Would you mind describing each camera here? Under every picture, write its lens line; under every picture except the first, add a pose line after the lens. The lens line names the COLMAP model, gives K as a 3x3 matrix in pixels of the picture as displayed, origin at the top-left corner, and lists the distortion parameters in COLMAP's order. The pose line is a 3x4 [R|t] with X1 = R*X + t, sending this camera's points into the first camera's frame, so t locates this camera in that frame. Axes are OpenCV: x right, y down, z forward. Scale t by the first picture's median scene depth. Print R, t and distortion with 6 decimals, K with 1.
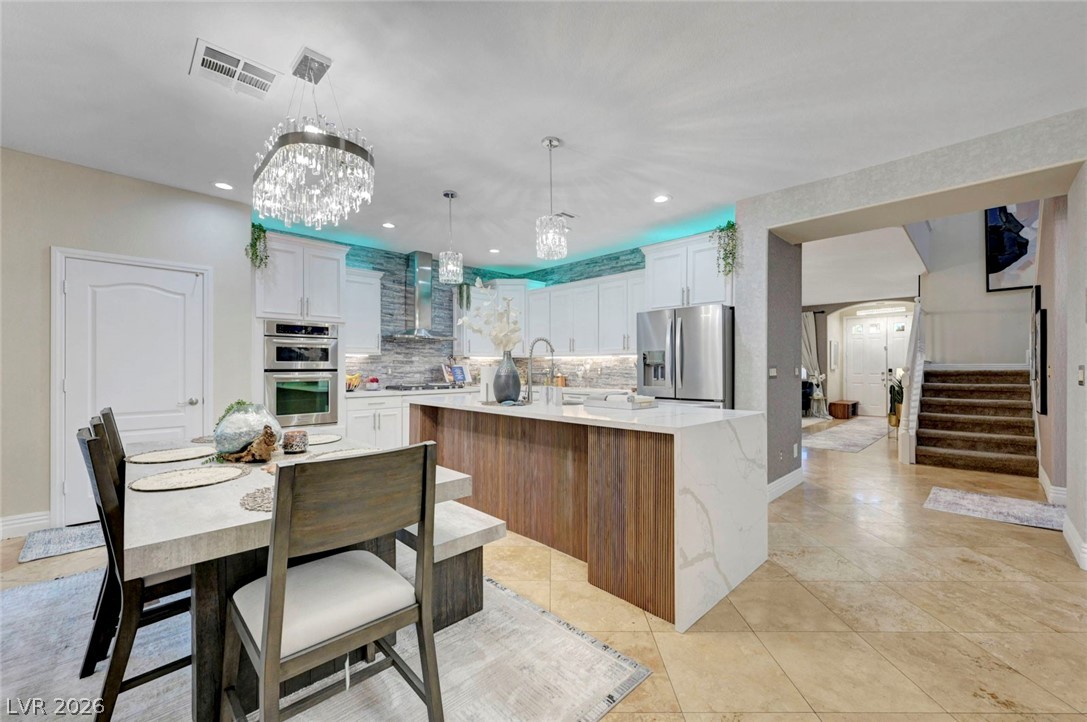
lens RADIAL K [[431.8, 0, 547.0], [0, 431.8, 367.6], [0, 0, 1]] dist [0.001366, 0.000278]
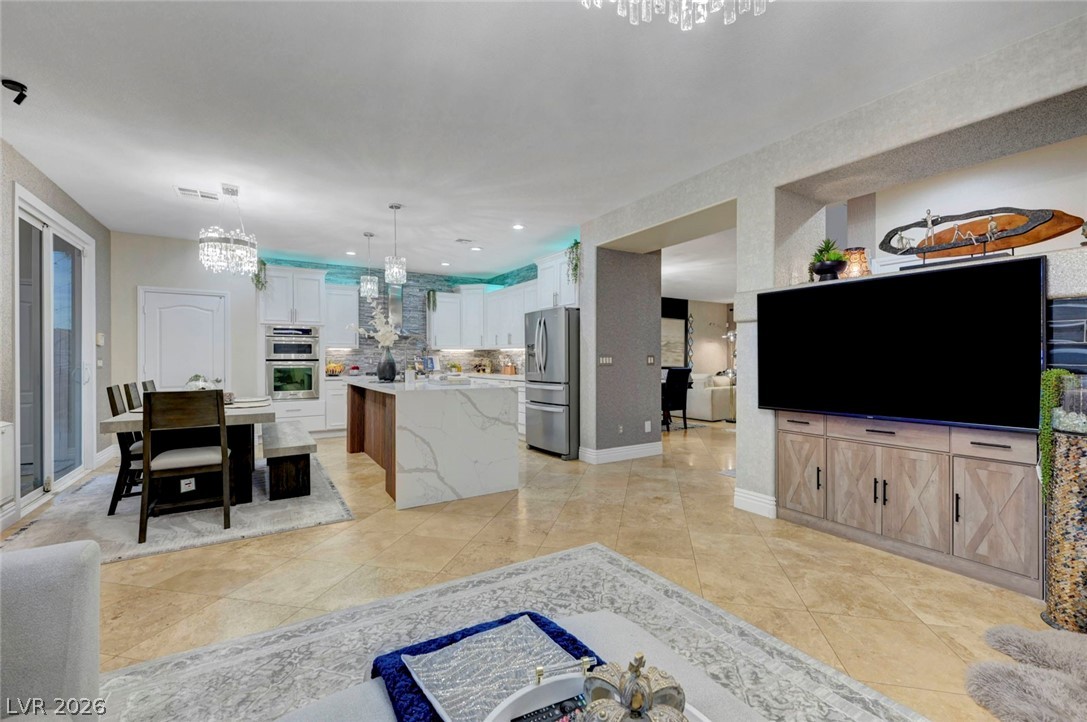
lens RADIAL K [[459.4, 0, 543.5], [0, 459.4, 361.0], [0, 0, 1]] dist [0.003838, 0.000020]
pose [[0.976048, -0.001992, -0.217547, 0.585044], [0.002496, 0.999995, 0.002039, 0.008339], [0.217542, -0.002533, 0.976048, -0.302379]]
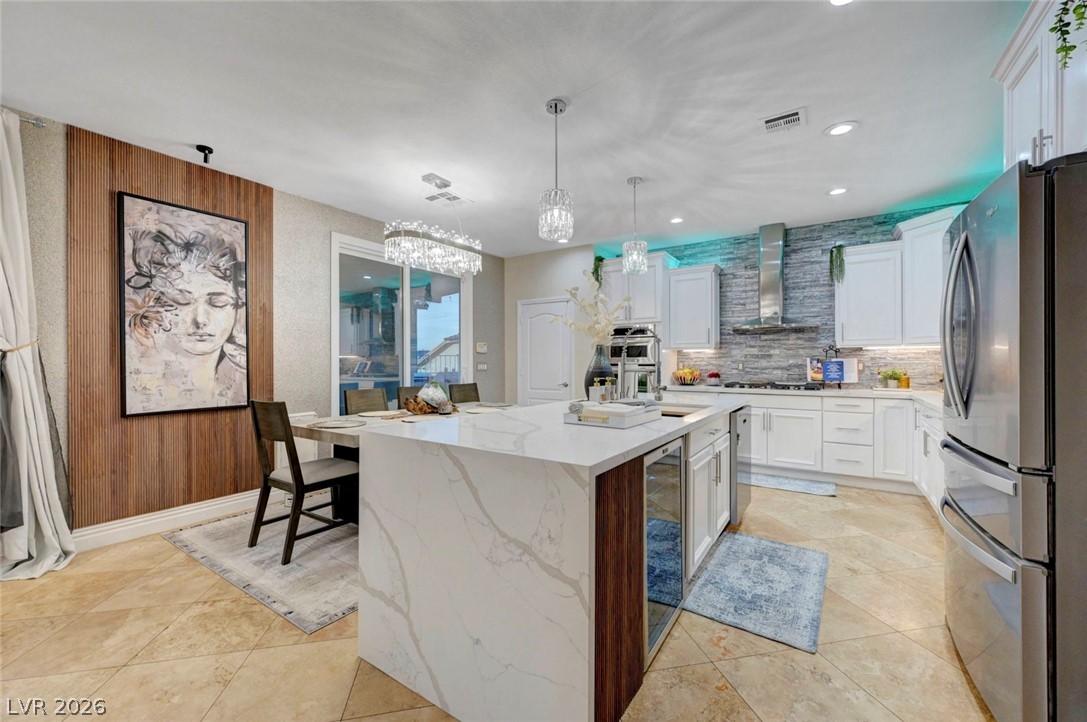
lens RADIAL K [[426.0, 0, 549.7], [0, 426.0, 362.0], [0, 0, 1]] dist [-0.000184, -0.000265]
pose [[0.213093, -0.000280, -0.977032, 0.582937], [0.001627, 0.999999, 0.000069, -0.002127], [0.977031, -0.001604, 0.213093, 0.548566]]
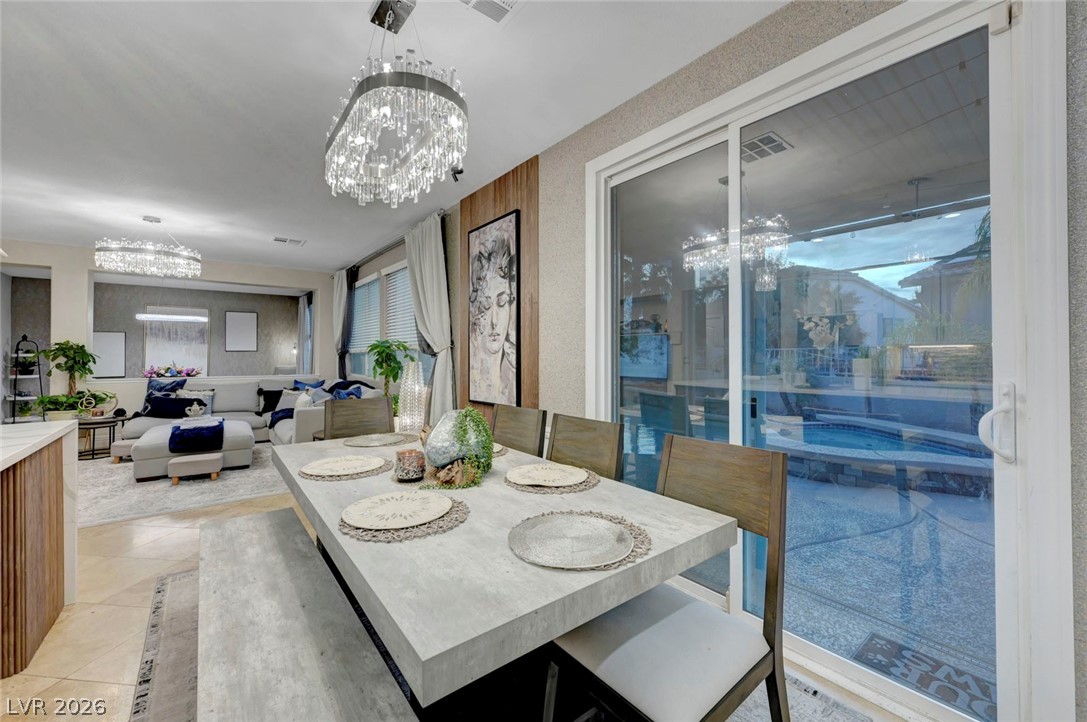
lens RADIAL K [[434.5, 0, 544.6], [0, 434.5, 348.8], [0, 0, 1]] dist [-0.000062, -0.000293]
pose [[-0.994257, 0.002548, 0.106984, -0.472896], [0.001098, 0.999907, -0.013608, -0.013726], [-0.107009, -0.013412, -0.994168, 0.917893]]
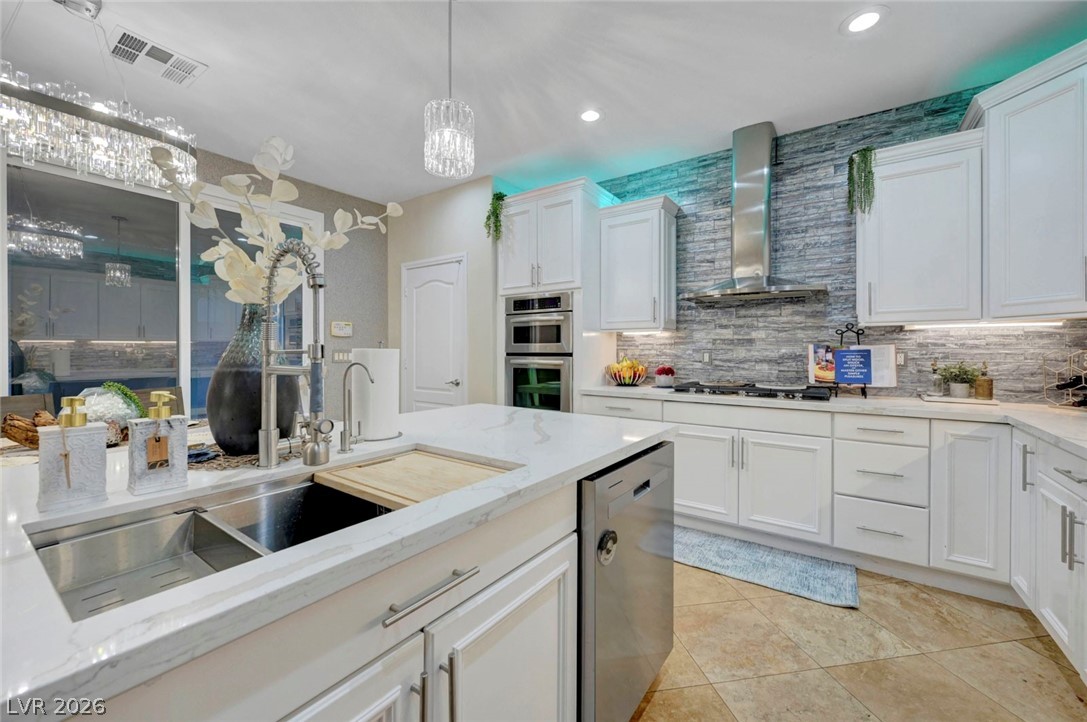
lens RADIAL K [[431.5, 0, 548.9], [0, 431.5, 351.9], [0, 0, 1]] dist [-0.001095, 0.000143]
pose [[0.188007, 0.002491, -0.982165, 0.235413], [-0.001853, 0.999996, 0.002181, -0.000208], [0.982166, 0.001409, 0.188011, 0.906655]]
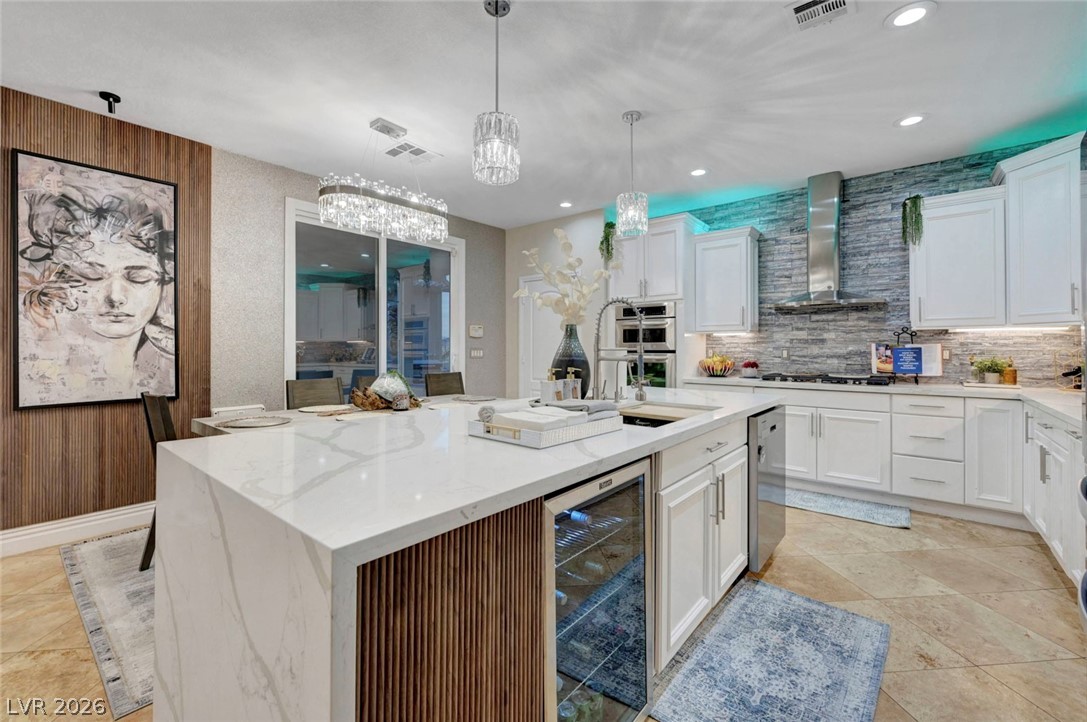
lens RADIAL K [[451.5, 0, 548.5], [0, 451.5, 345.9], [0, 0, 1]] dist [-0.001397, 0.000304]
pose [[0.115153, -0.005786, -0.993331, 0.474792], [-0.000924, 0.999982, -0.005932, -0.000312], [0.993347, 0.001601, 0.115145, 0.683647]]
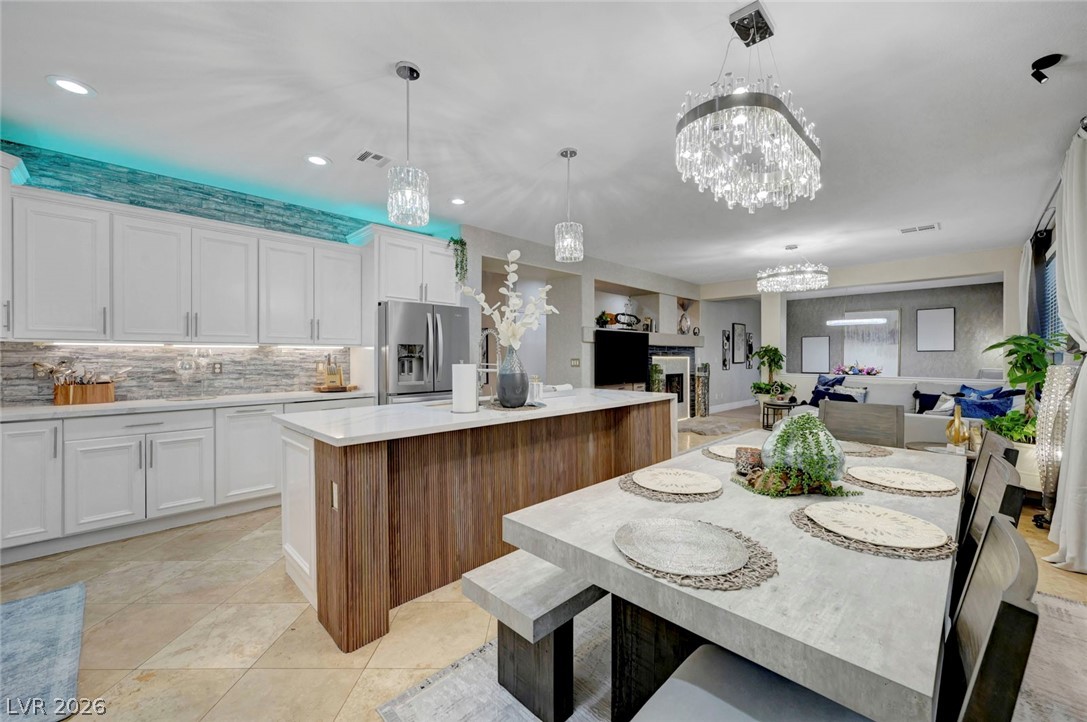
lens RADIAL K [[427.7, 0, 547.4], [0, 427.7, 359.8], [0, 0, 1]] dist [0.000457, -0.000002]
pose [[-0.011097, -0.009201, 0.999896, -0.717468], [0.001511, 0.999956, 0.009218, -0.013237], [-0.999937, 0.001613, -0.011083, 0.728199]]
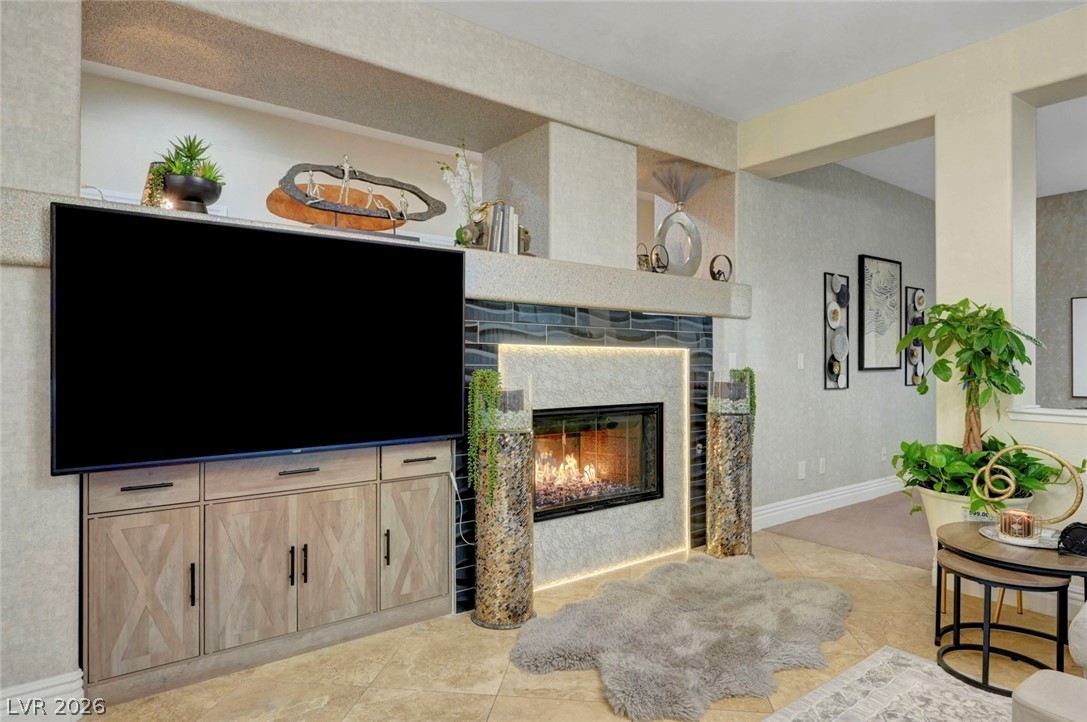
lens RADIAL K [[639.4, 0, 543.5], [0, 639.4, 361.0], [0, 0, 1]] dist [-0.000811, -0.000541]
pose [[0.108288, -0.002609, 0.994116, 0.360448], [0.000646, 0.999997, 0.002554, 0.008983], [-0.994119, 0.000366, 0.108290, 0.140267]]
